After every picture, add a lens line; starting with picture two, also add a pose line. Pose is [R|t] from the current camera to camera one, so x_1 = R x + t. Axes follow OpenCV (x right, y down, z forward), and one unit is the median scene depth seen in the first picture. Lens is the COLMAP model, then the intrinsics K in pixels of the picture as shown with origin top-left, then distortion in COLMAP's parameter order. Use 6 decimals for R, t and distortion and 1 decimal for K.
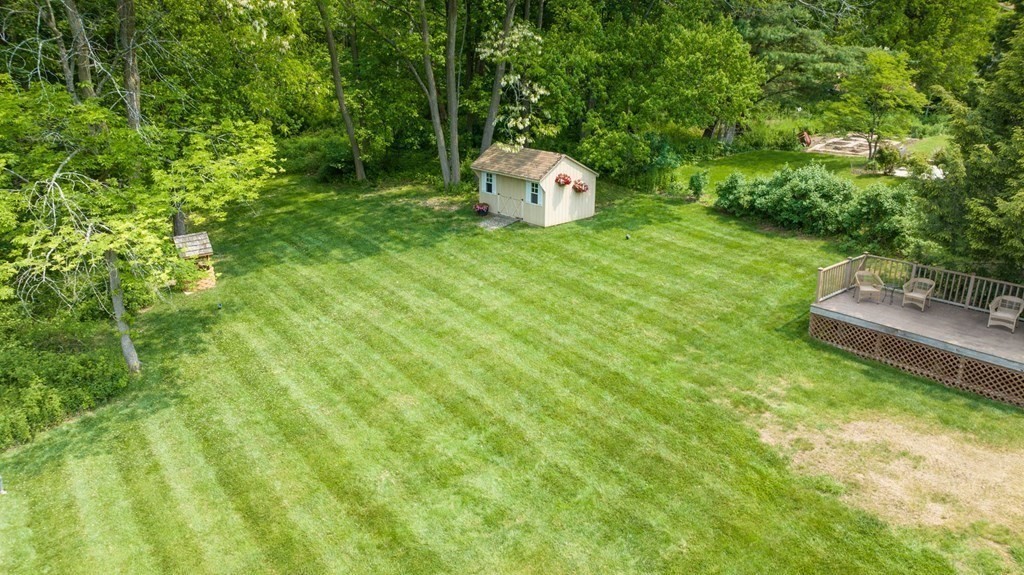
lens RADIAL K [[724.1, 0, 512.0], [0, 724.1, 287.5], [0, 0, 1]] dist [-0.020666, -0.000011]
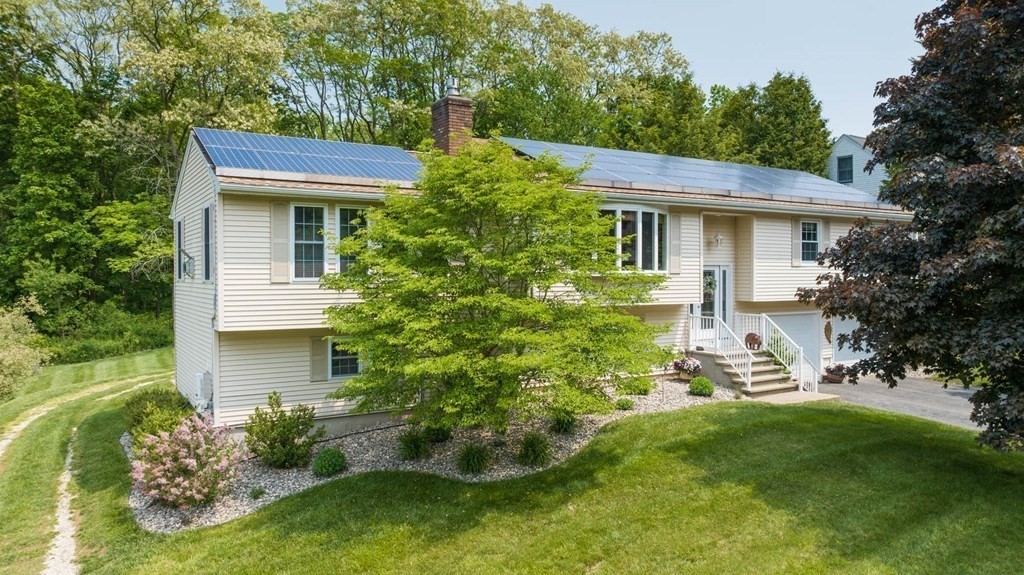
lens RADIAL K [[724.1, 0, 512.0], [0, 724.1, 287.5], [0, 0, 1]] dist [-0.020666, -0.000011]
pose [[0.988913, -0.004697, -0.148424, 0.492296], [-0.041894, 0.950076, -0.309194, 0.398054], [0.142466, 0.311984, 0.939345, -0.563224]]
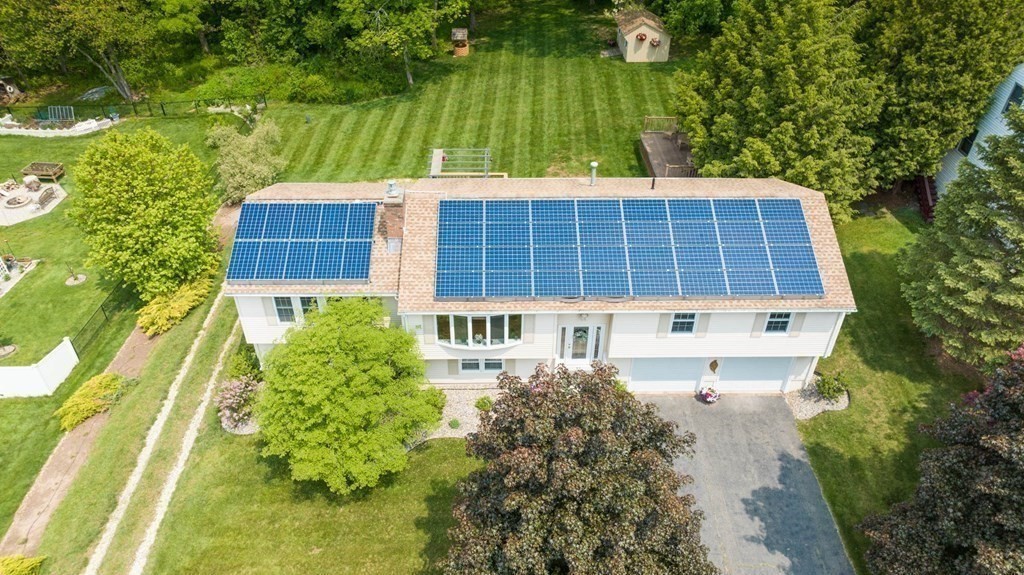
lens RADIAL K [[729.4, 0, 512.0], [0, 729.4, 287.5], [0, 0, 1]] dist [-0.019272, 0.003143]
pose [[0.772466, 0.386614, -0.503812, 0.944554], [-0.205086, 0.902695, 0.378261, -0.203285], [0.601030, -0.188869, 0.776590, -0.652592]]
